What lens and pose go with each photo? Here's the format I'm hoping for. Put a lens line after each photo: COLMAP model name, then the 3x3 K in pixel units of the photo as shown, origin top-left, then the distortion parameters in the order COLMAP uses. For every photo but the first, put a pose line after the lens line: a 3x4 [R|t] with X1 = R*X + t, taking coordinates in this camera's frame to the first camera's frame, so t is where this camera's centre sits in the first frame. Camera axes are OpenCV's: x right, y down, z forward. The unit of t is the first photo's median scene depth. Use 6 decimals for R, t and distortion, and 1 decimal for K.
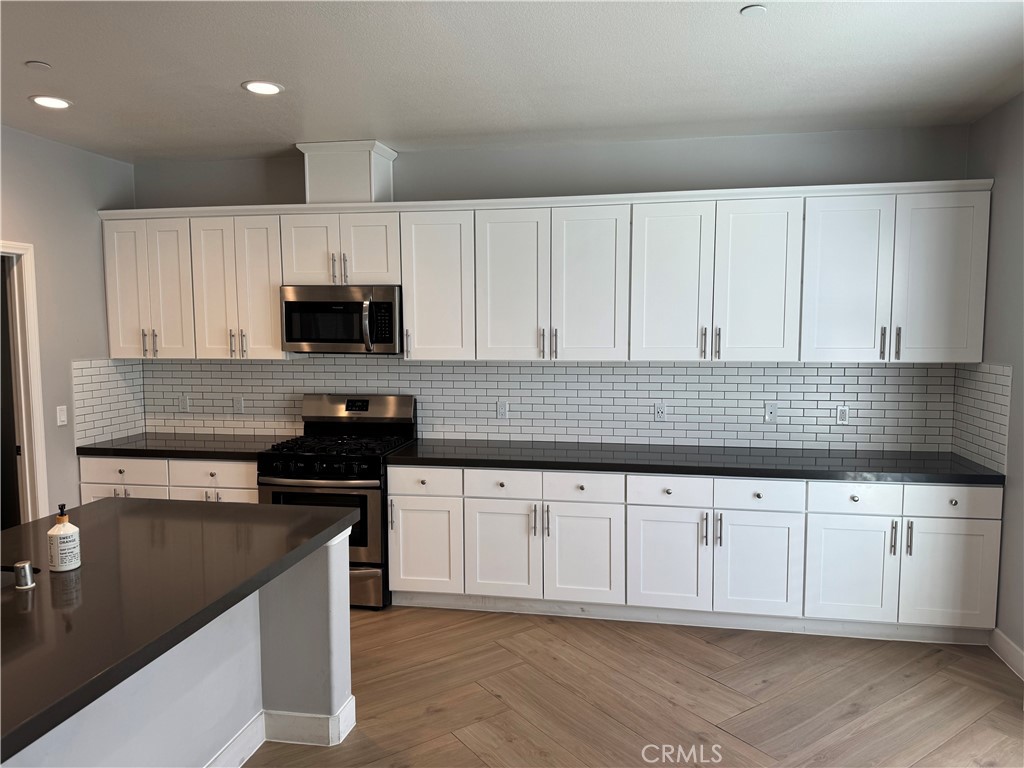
lens RADIAL K [[711.8, 0, 527.7], [0, 711.8, 389.0], [0, 0, 1]] dist [0.077772, -0.088411]
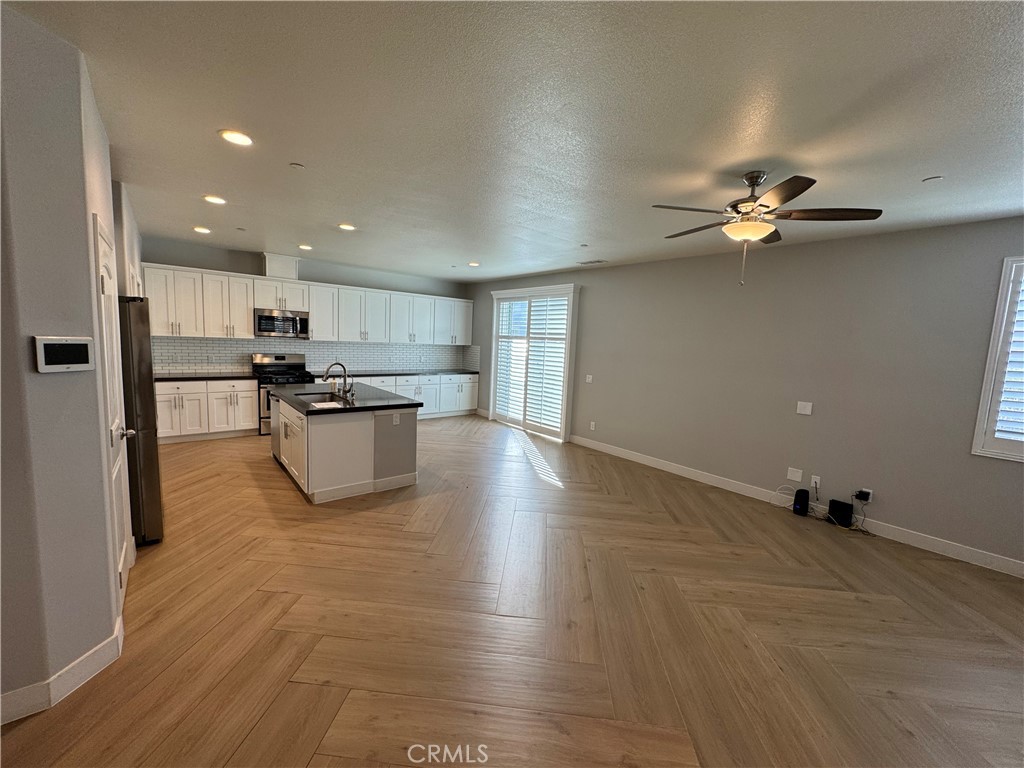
lens RADIAL K [[409.4, 0, 512.0], [0, 409.4, 384.0], [0, 0, 1]] dist [-0.001235, -0.000230]
pose [[0.645826, -0.052051, 0.761708, -0.931080], [0.015862, 0.998373, 0.054775, 0.055352], [-0.763320, -0.023293, 0.645601, -0.623135]]
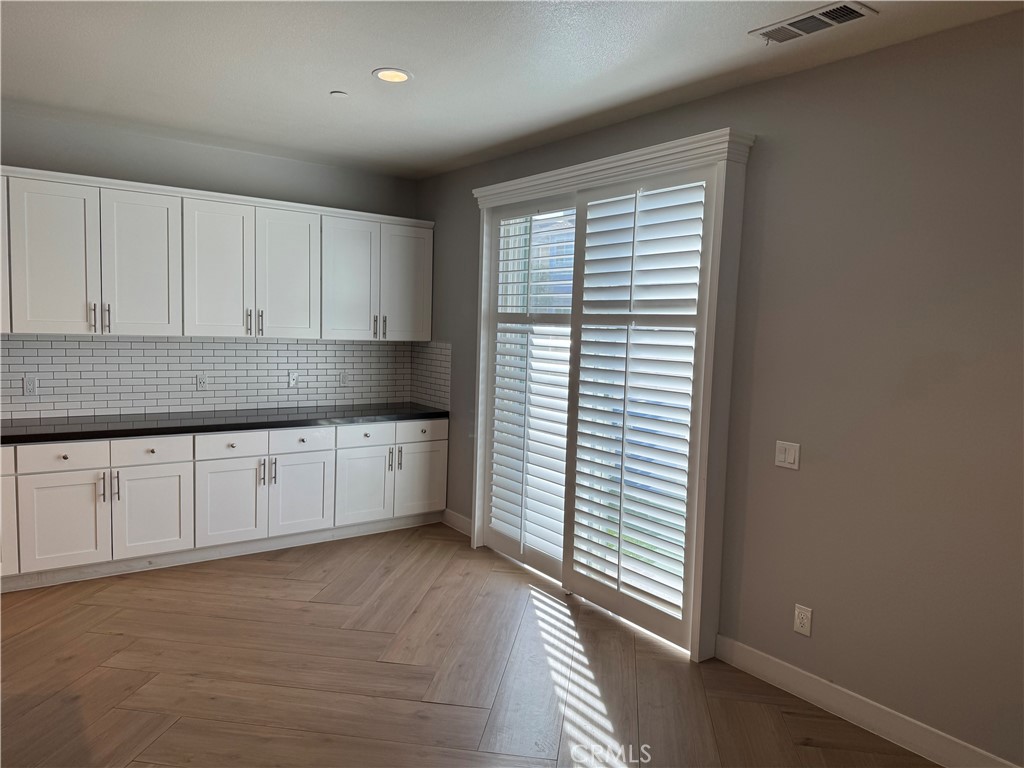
lens RADIAL K [[704.8, 0, 518.0], [0, 704.8, 388.7], [0, 0, 1]] dist [0.079310, -0.115252]
pose [[0.691398, -0.039460, 0.721396, -0.314335], [0.024047, 0.999211, 0.031610, 0.020600], [-0.722074, -0.004507, 0.691801, -0.164303]]
